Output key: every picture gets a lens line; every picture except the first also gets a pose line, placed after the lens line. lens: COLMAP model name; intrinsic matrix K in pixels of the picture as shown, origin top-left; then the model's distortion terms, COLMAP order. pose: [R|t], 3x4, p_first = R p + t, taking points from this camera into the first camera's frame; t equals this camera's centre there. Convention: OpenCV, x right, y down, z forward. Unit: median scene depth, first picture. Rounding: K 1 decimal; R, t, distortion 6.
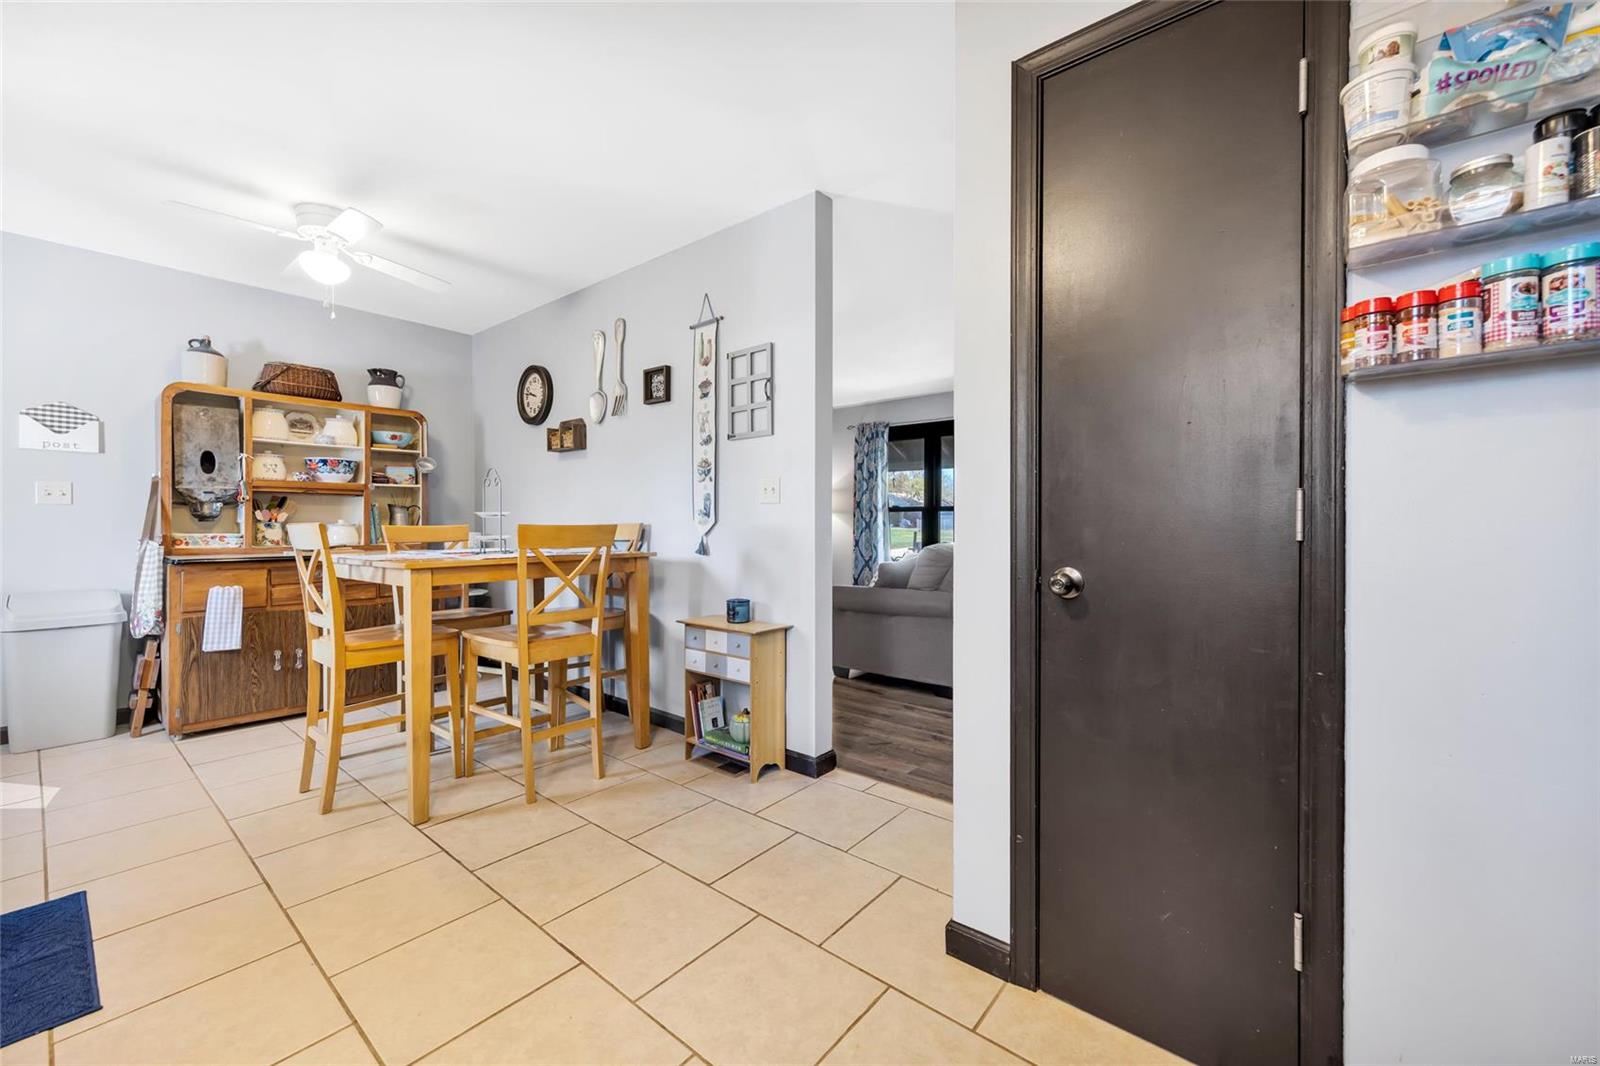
lens RADIAL K [[640.6, 0, 799.9], [0, 640.6, 524.2], [0, 0, 1]] dist [0.007908, -0.000808]
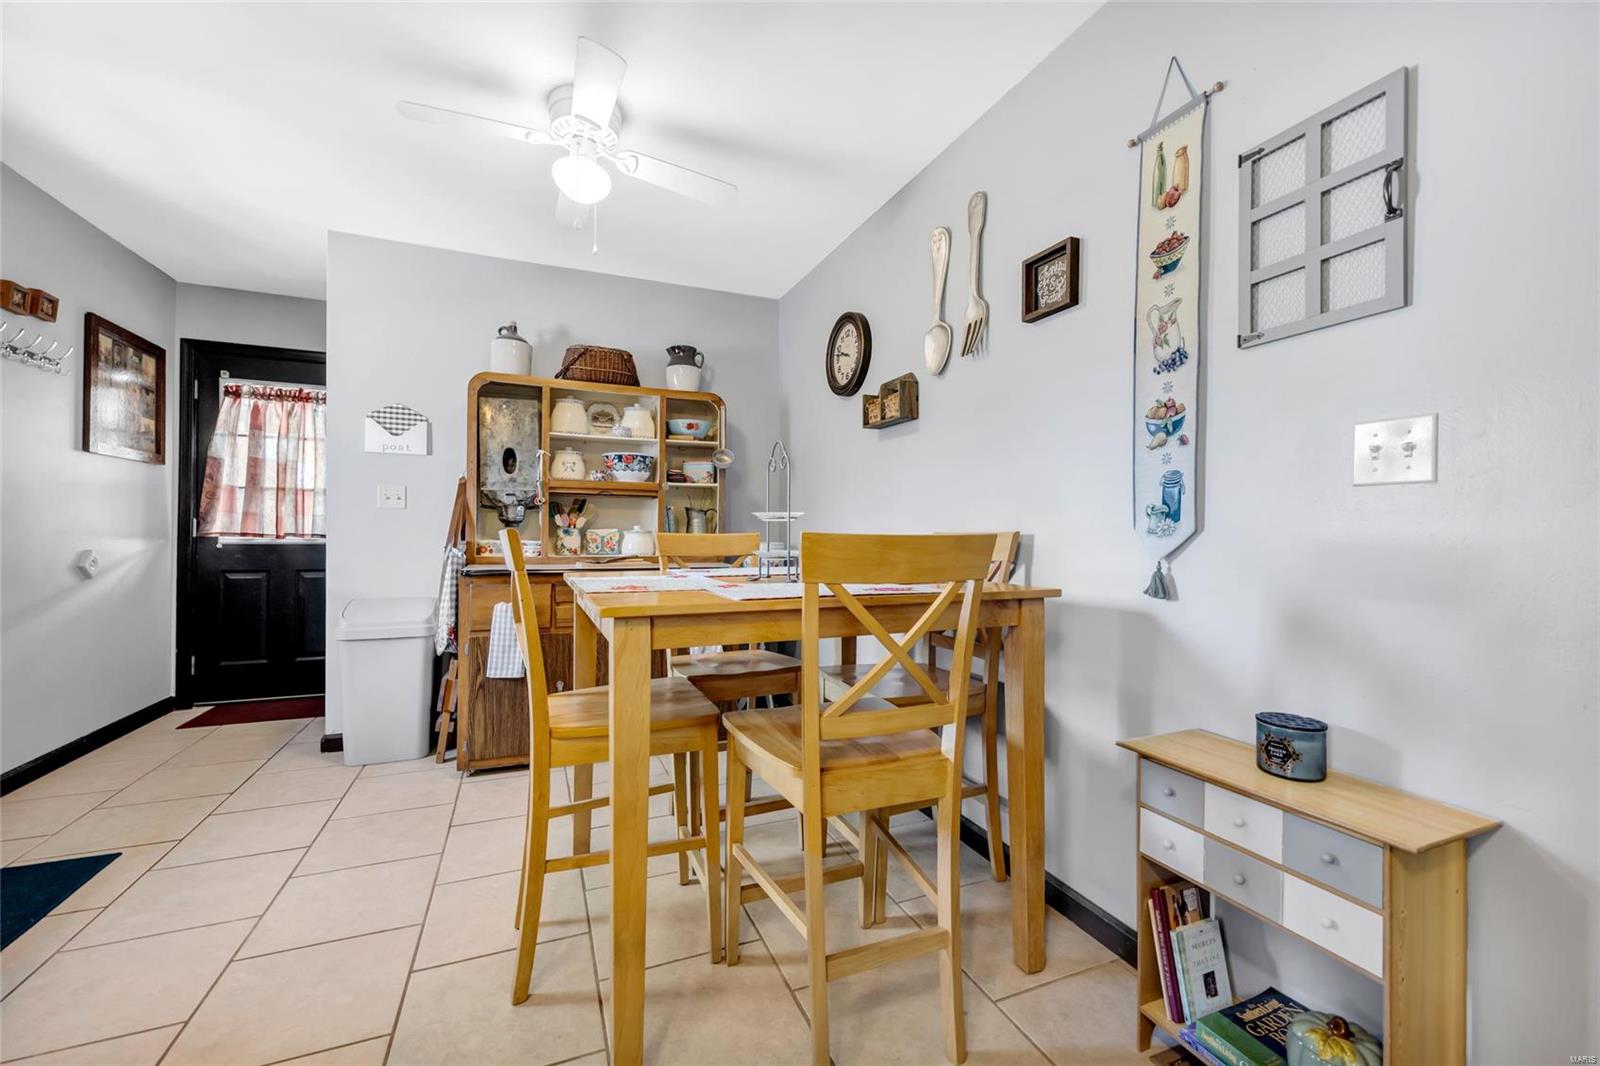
lens RADIAL K [[640.6, 0, 791.2], [0, 640.6, 534.2], [0, 0, 1]] dist [0.007908, -0.000808]
pose [[0.882255, 0.008728, -0.470692, -0.168012], [-0.008539, 0.999960, 0.002536, 0.000224], [0.470695, 0.001781, 0.882294, 0.436937]]
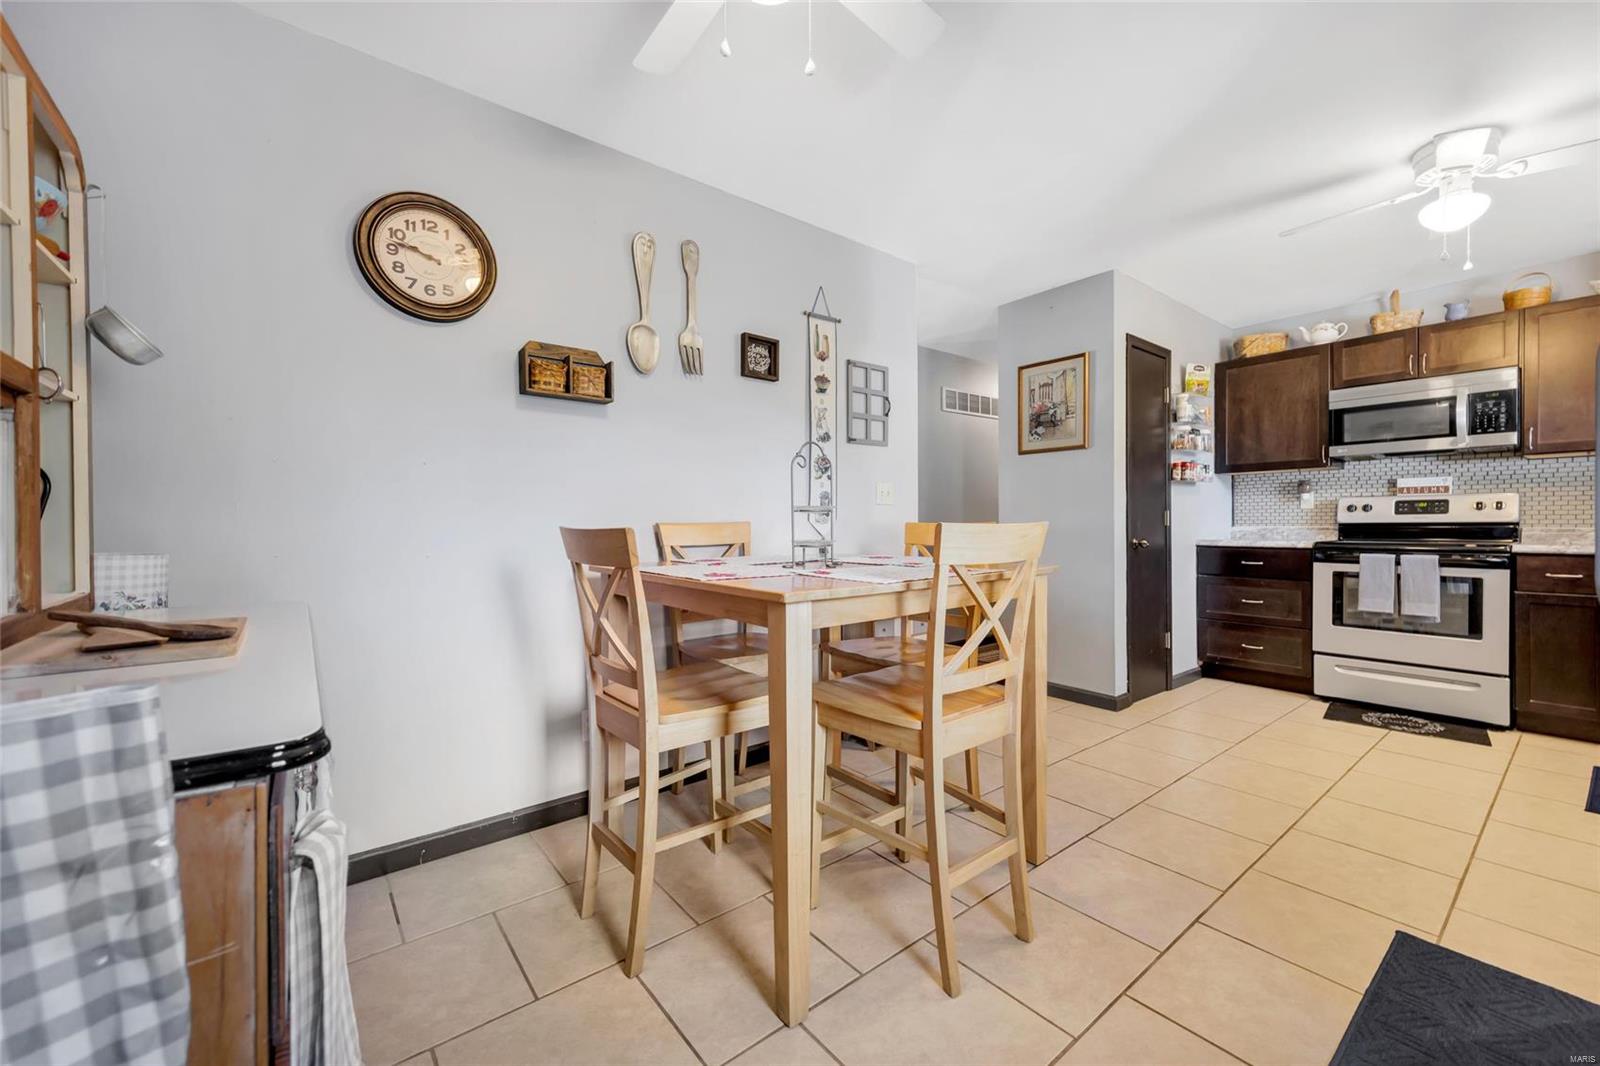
lens RADIAL K [[640.6, 0, 806.8], [0, 640.6, 526.1], [0, 0, 1]] dist [0.007908, -0.000808]
pose [[0.197100, -0.007750, 0.980353, -1.105214], [0.002221, 0.999970, 0.007459, -0.002114], [-0.980381, 0.000707, 0.197111, 0.825512]]
